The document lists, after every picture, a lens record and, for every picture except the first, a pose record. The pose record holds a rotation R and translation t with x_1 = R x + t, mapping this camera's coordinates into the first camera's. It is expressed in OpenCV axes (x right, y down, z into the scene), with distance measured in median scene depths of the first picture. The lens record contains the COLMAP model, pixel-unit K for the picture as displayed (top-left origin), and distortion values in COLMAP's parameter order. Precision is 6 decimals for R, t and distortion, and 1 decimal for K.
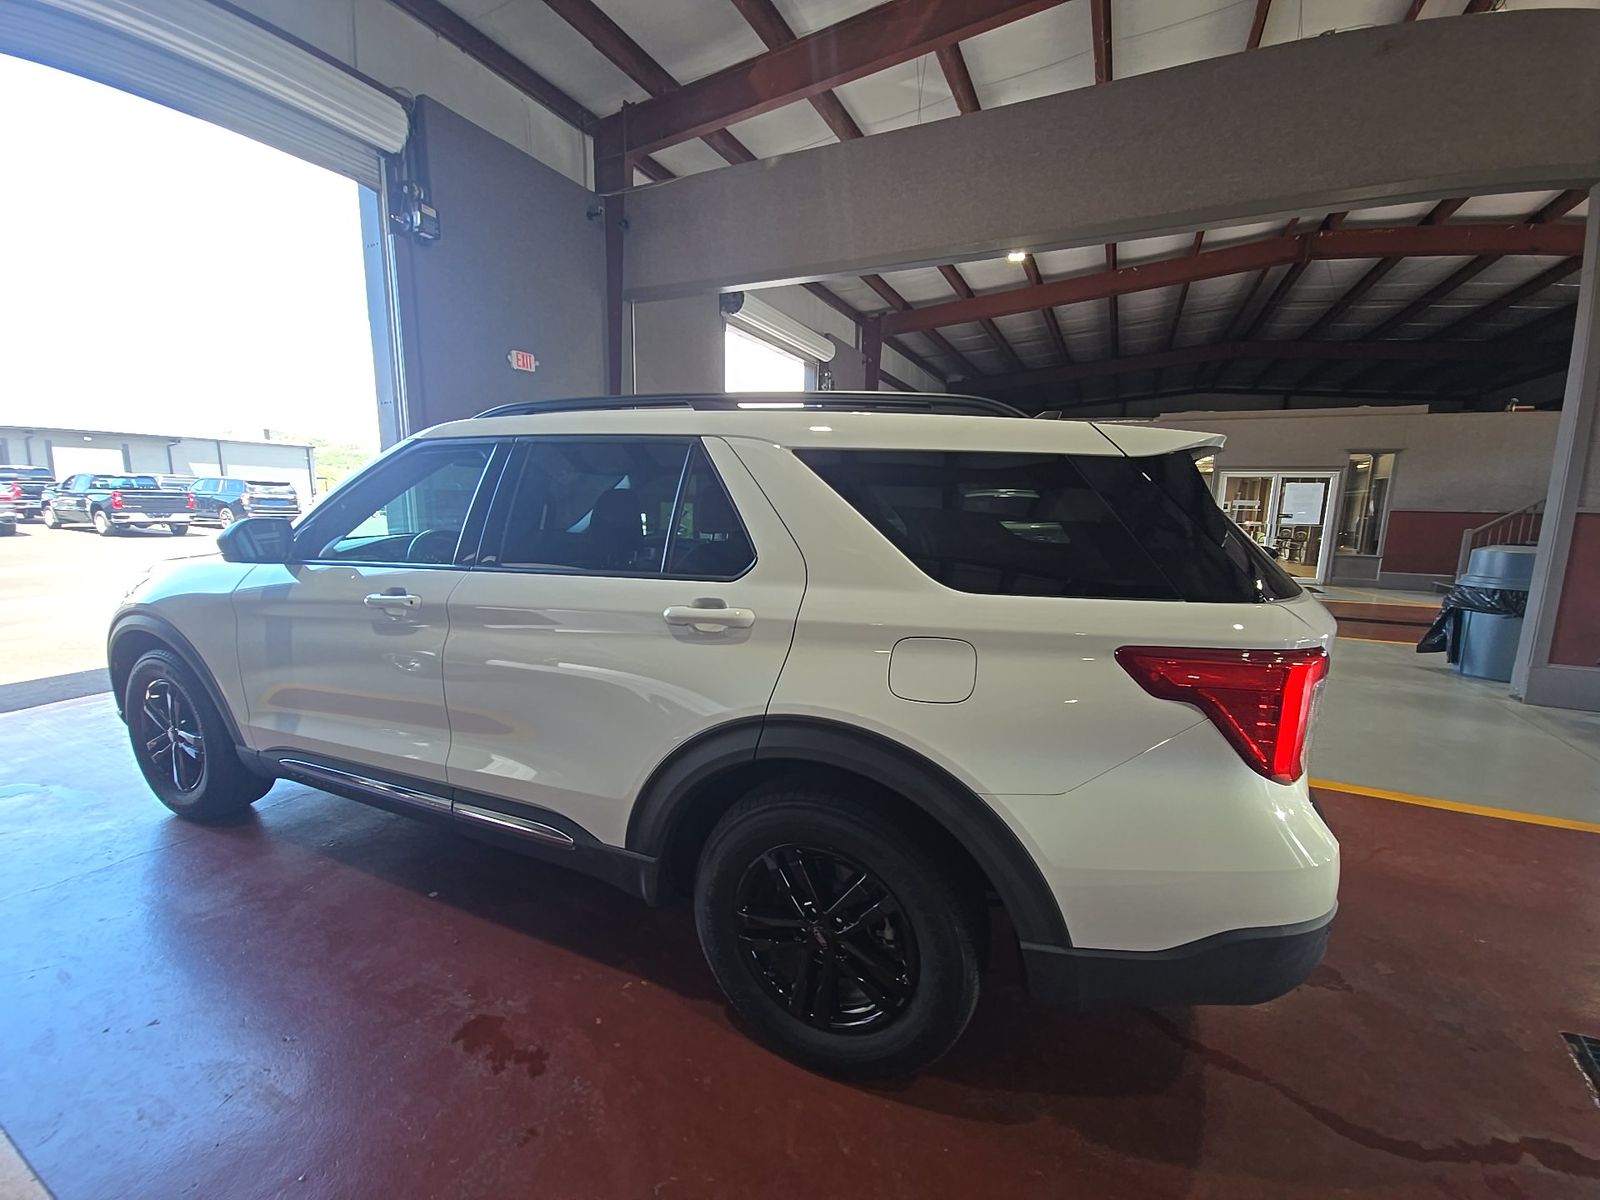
lens RADIAL K [[637.6, 0, 800.0], [0, 637.6, 600.0], [0, 0, 1]] dist [0.027895, -0.018122]
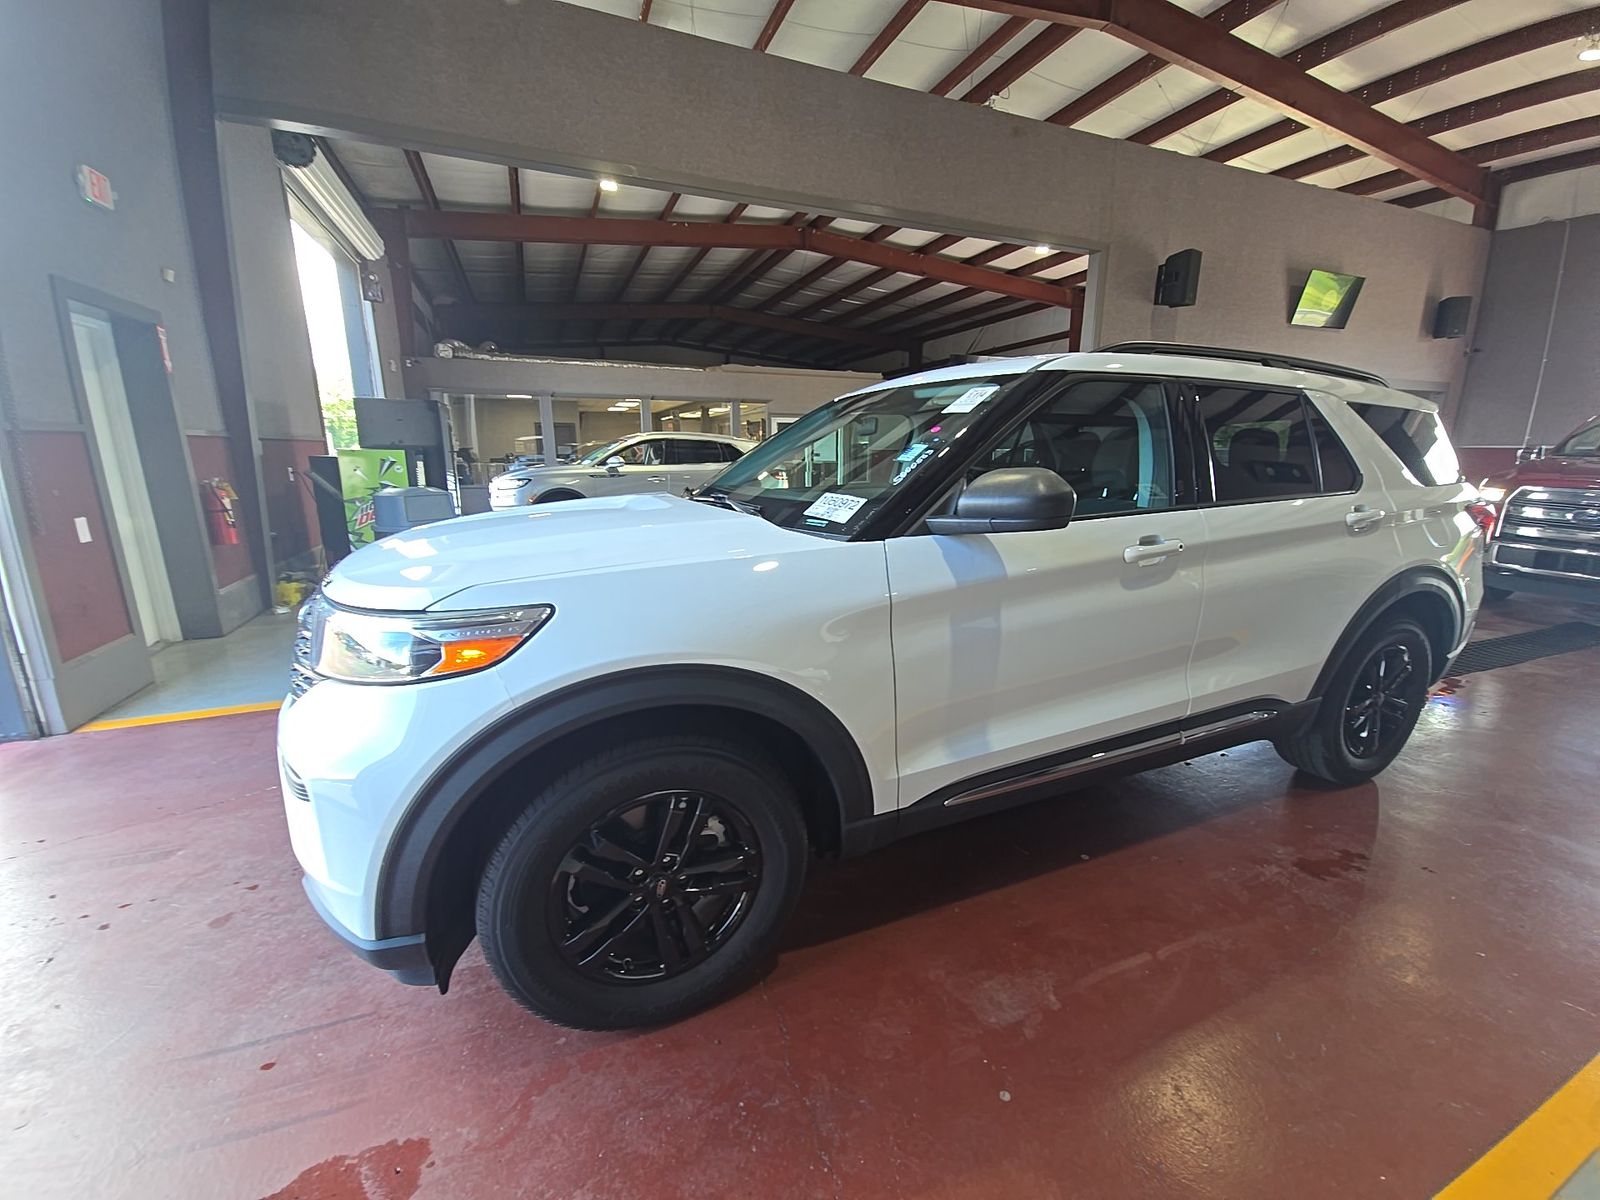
lens RADIAL K [[637.6, 0, 800.0], [0, 637.6, 600.0], [0, 0, 1]] dist [0.027895, -0.018122]
pose [[0.677760, -0.187695, 0.710924, -0.475229], [0.126070, 0.982216, 0.139132, -0.034681], [-0.724395, -0.004672, 0.689369, 0.209037]]
